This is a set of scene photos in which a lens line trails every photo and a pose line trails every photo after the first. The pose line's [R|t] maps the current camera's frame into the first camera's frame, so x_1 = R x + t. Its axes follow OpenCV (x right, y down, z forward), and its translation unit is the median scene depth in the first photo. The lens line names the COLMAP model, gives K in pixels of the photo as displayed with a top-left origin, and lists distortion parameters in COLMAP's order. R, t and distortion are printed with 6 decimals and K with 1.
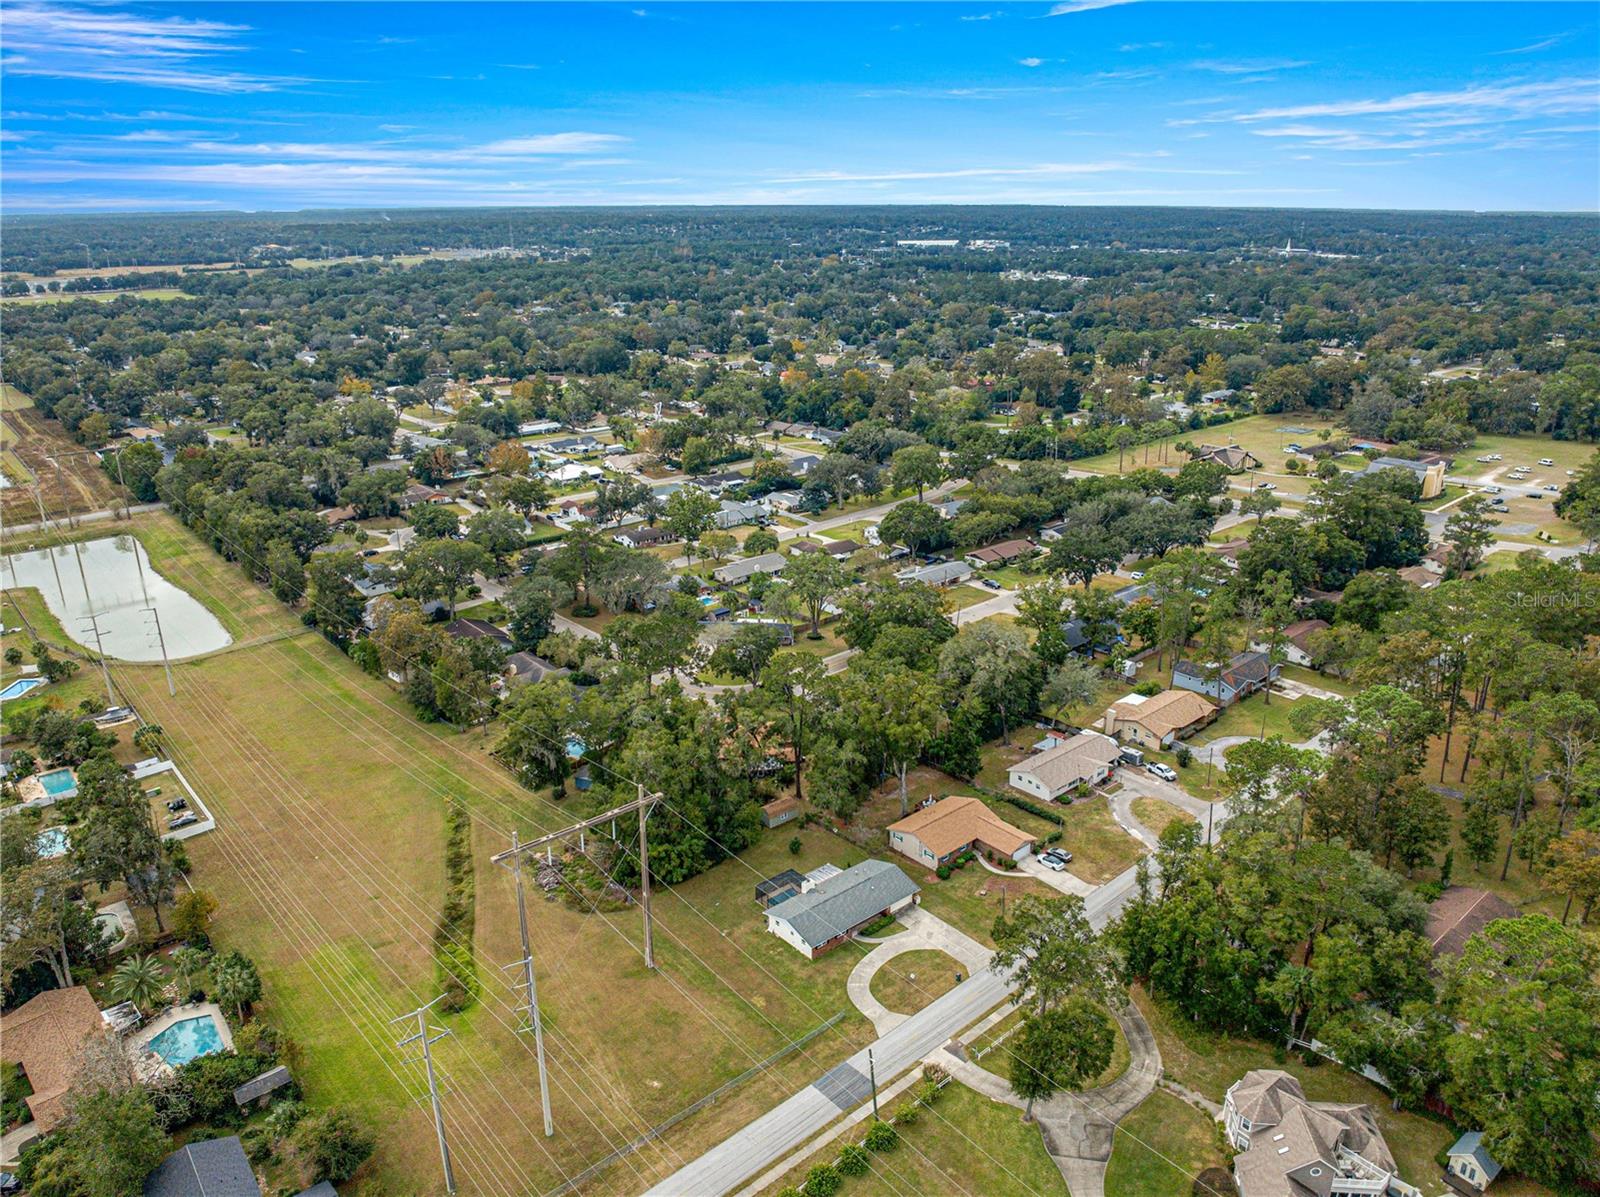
lens RADIAL K [[1127.8, 0, 800.0], [0, 1127.8, 598.5], [0, 0, 1]] dist [-0.040581, 0.001893]
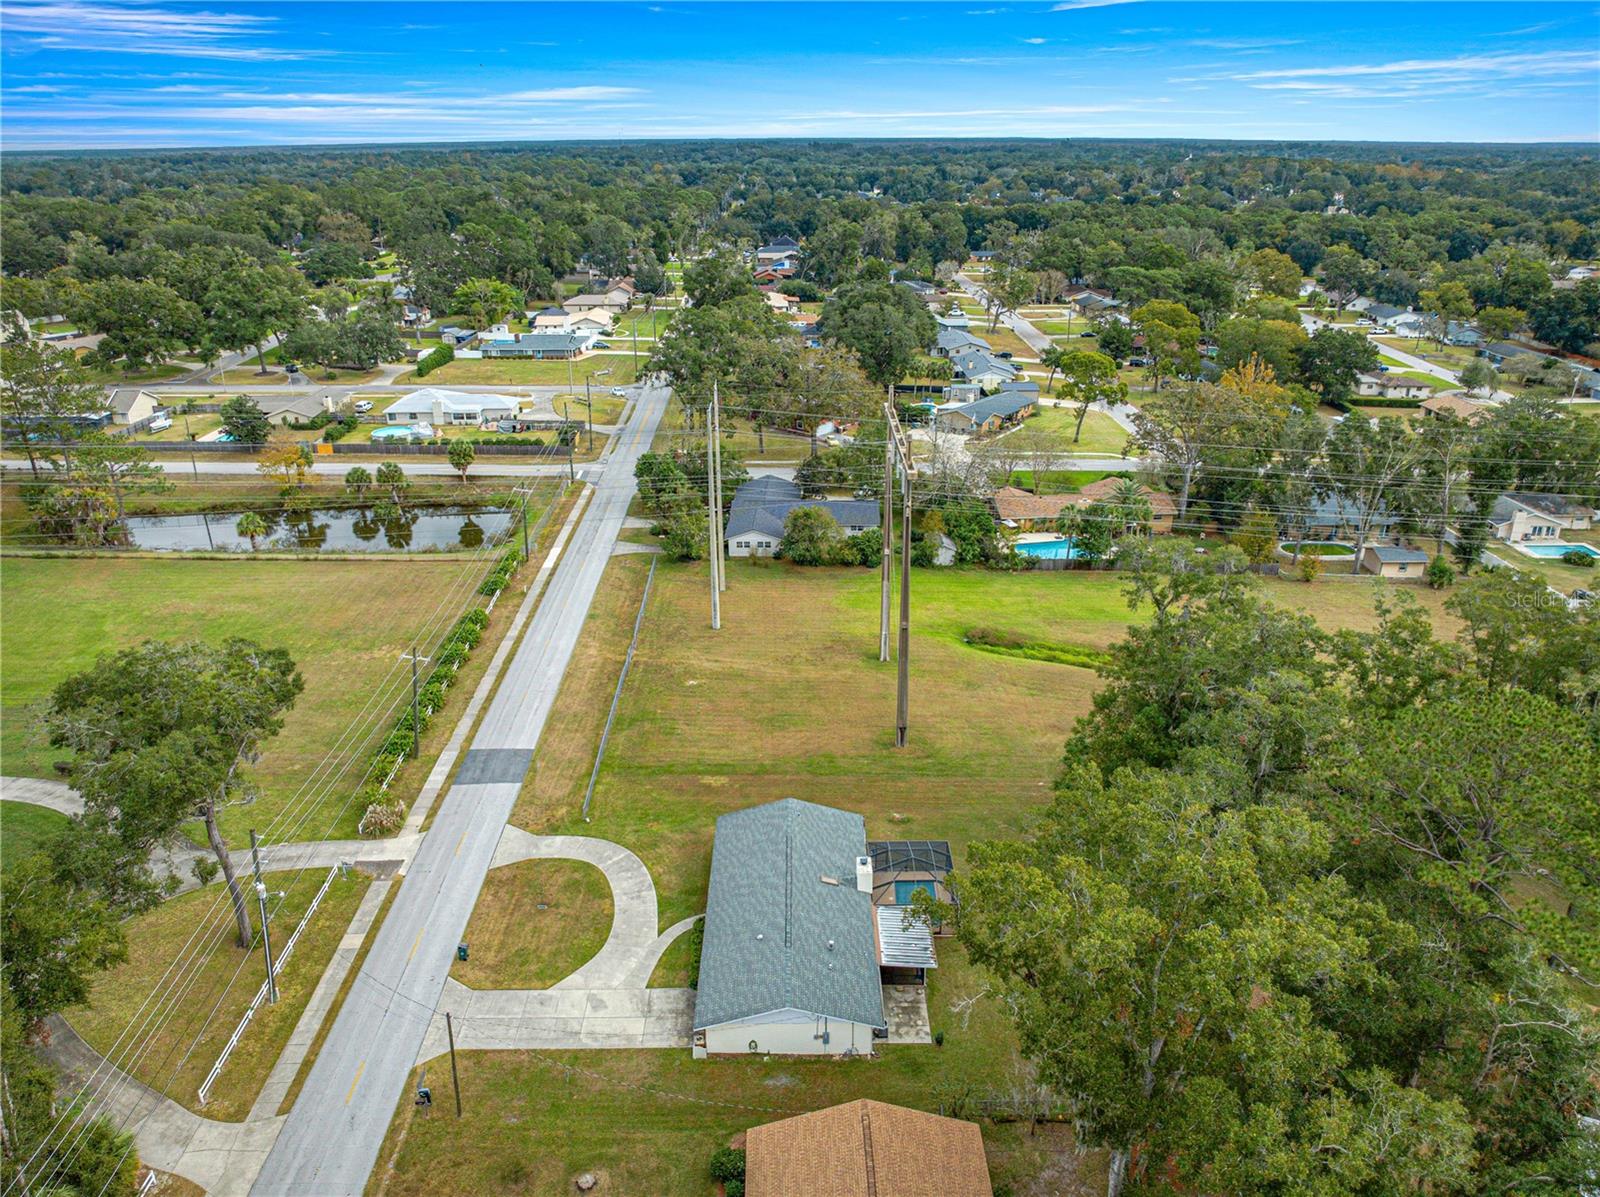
lens RADIAL K [[1127.8, 0, 800.0], [0, 1127.8, 598.5], [0, 0, 1]] dist [-0.040581, 0.001893]
pose [[-0.644062, 0.305800, -0.701192, 0.349690], [-0.243397, 0.787068, 0.566818, -0.092299], [0.725219, 0.535734, -0.432490, 1.271428]]
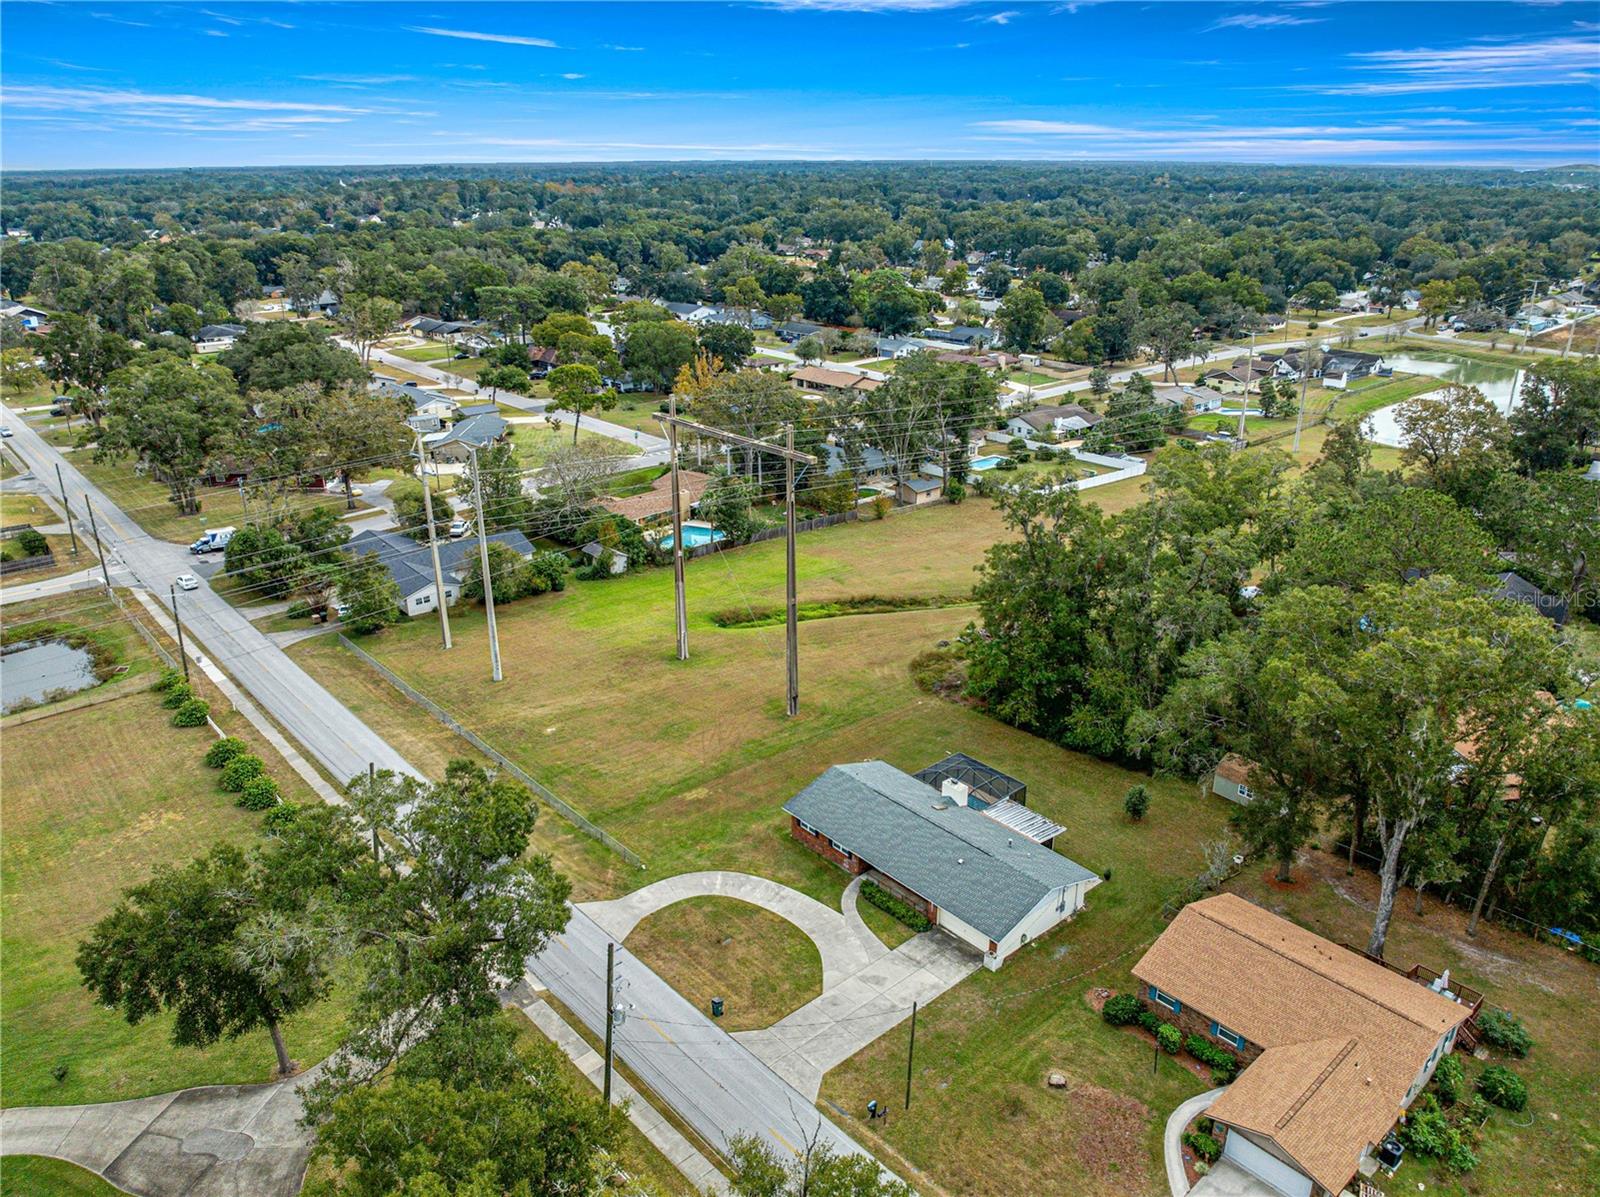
lens RADIAL K [[1127.8, 0, 800.0], [0, 1127.8, 598.5], [0, 0, 1]] dist [-0.040581, 0.001893]
pose [[0.012913, 0.376375, -0.926377, 0.519456], [-0.331603, 0.875638, 0.351138, 0.020174], [0.943331, 0.302655, 0.136115, 0.948594]]
